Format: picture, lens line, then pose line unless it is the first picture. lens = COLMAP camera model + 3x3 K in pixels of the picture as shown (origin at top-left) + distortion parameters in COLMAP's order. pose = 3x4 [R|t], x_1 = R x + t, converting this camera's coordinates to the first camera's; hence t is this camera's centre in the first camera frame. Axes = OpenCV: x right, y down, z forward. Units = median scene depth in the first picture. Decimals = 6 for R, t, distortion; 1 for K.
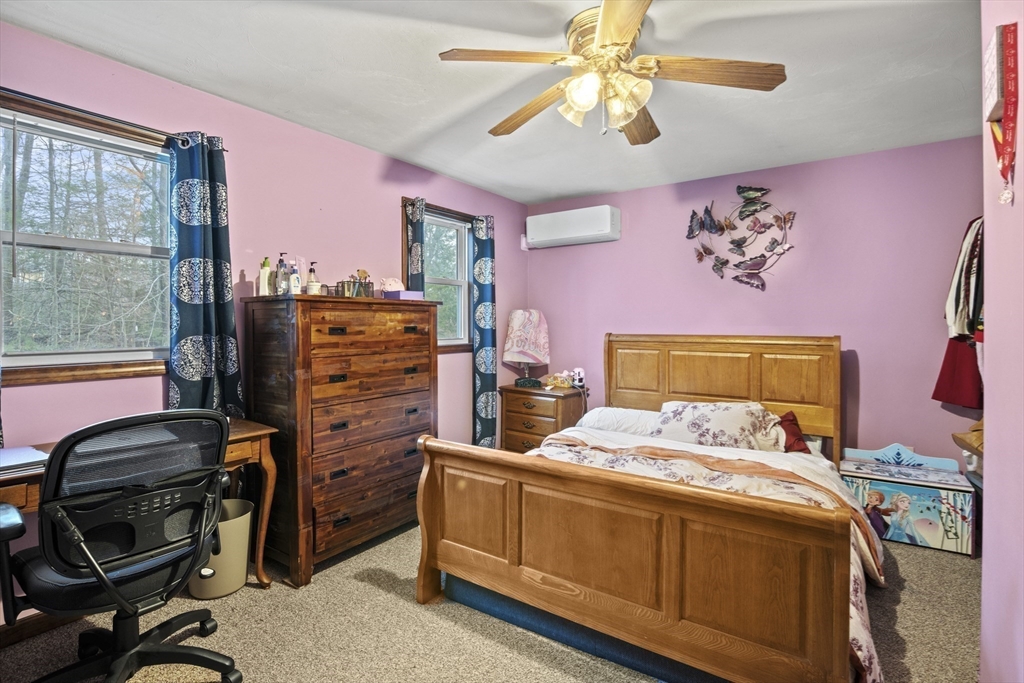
lens RADIAL K [[490.7, 0, 511.8], [0, 490.7, 322.2], [0, 0, 1]] dist [-0.000648, -0.000070]
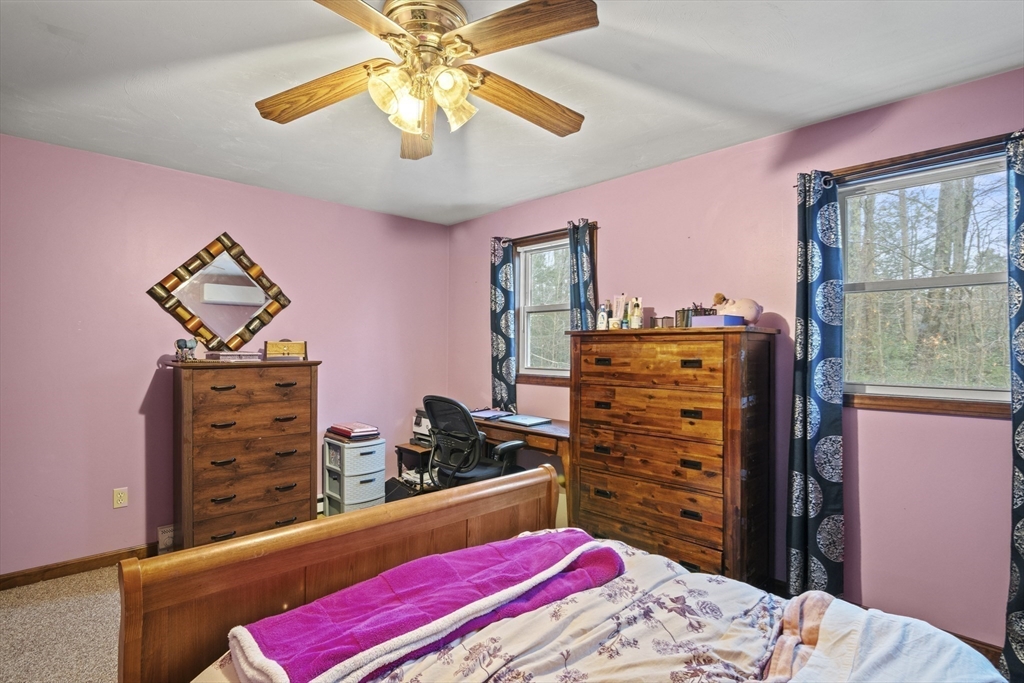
lens RADIAL K [[507.8, 0, 512.0], [0, 507.8, 341.5], [0, 0, 1]] dist [-0.001707, -0.000322]
pose [[-0.186770, -0.015295, -0.982285, 0.772763], [-0.003947, 0.999882, -0.014819, -0.009473], [0.982396, 0.001109, -0.186809, 0.982639]]
